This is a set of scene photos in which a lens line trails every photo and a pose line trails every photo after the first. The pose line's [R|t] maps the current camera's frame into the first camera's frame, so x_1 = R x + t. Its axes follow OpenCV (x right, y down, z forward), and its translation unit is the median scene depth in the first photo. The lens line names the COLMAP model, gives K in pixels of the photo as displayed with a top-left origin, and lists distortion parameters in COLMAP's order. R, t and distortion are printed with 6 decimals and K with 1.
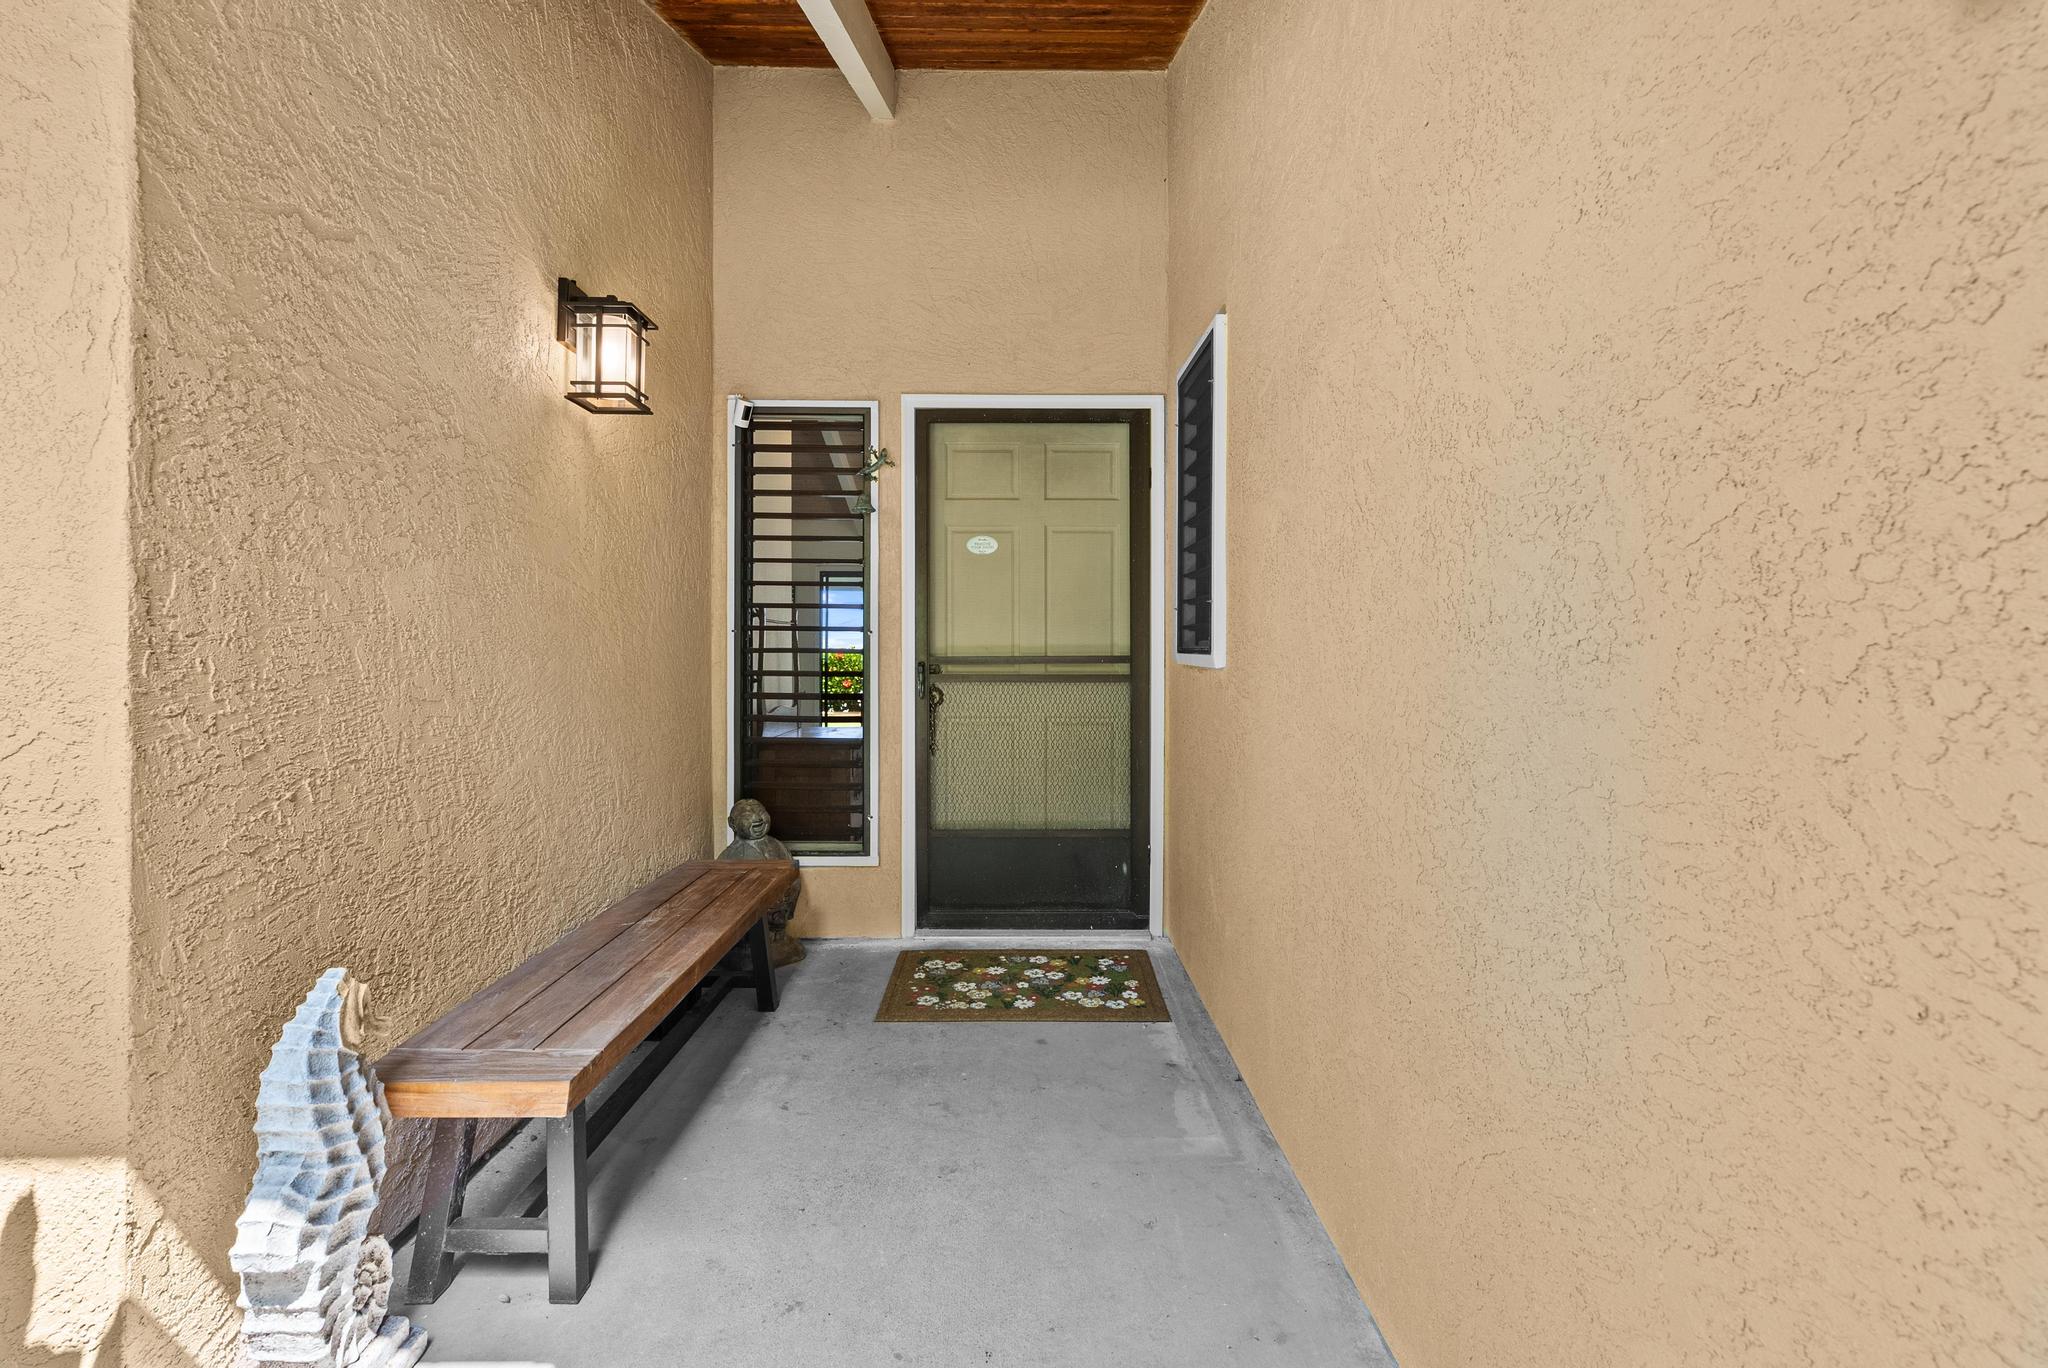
lens RADIAL K [[933.5, 0, 1023.4], [0, 933.5, 674.8], [0, 0, 1]] dist [-0.008942, 0.003169]
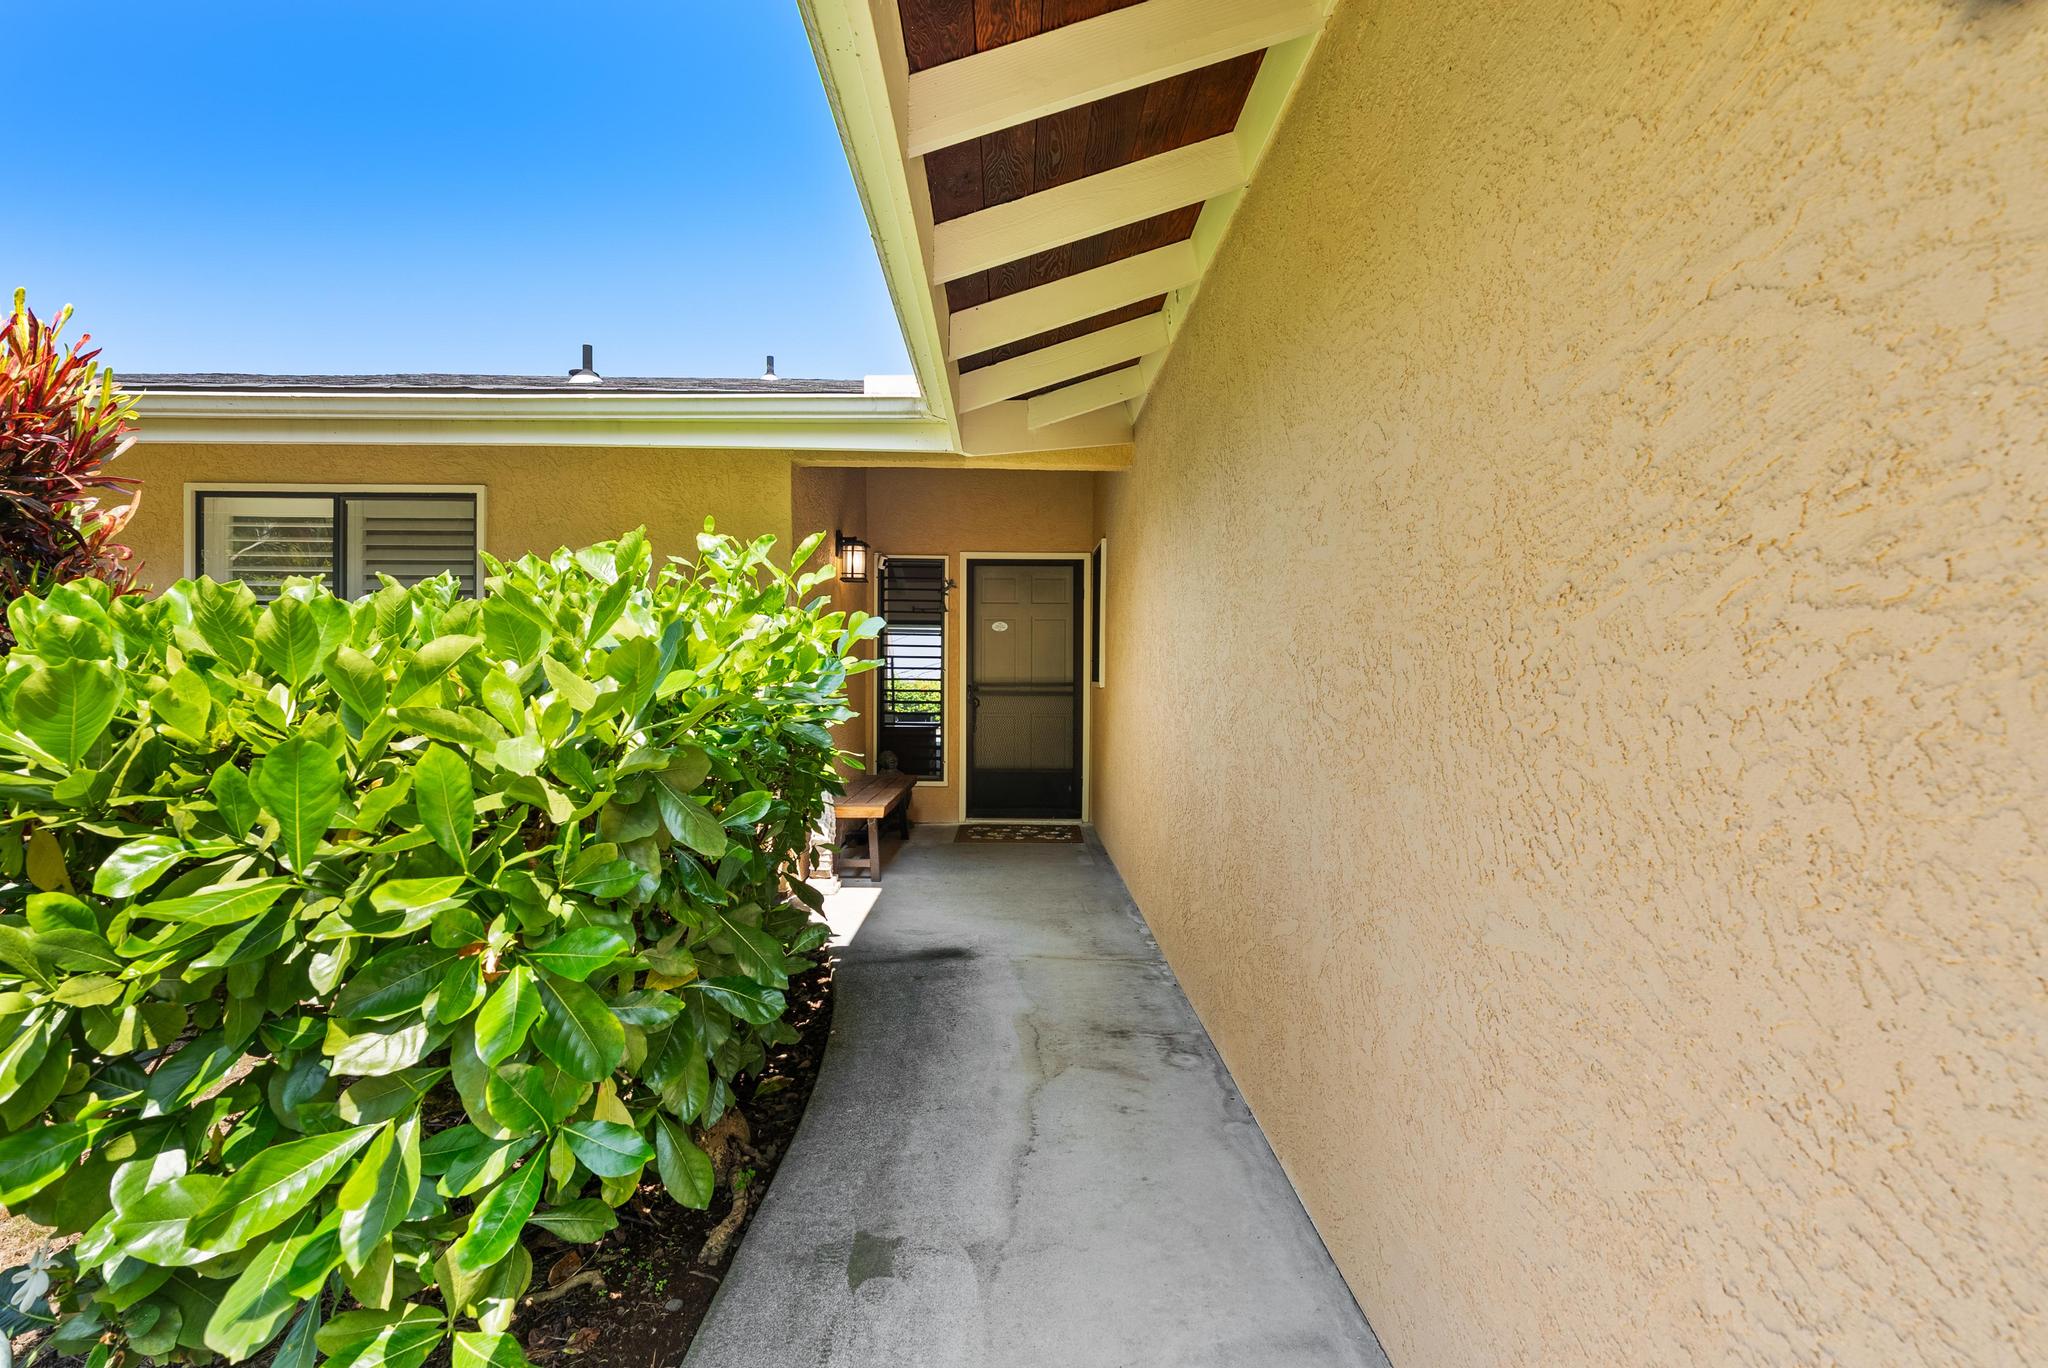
lens RADIAL K [[933.5, 0, 1022.6], [0, 933.5, 685.8], [0, 0, 1]] dist [-0.008942, 0.003169]
pose [[0.999990, 0.004484, -0.000523, 0.006305], [-0.004490, 0.999919, -0.011934, 0.011272], [0.000470, 0.011936, 0.999929, -1.014391]]
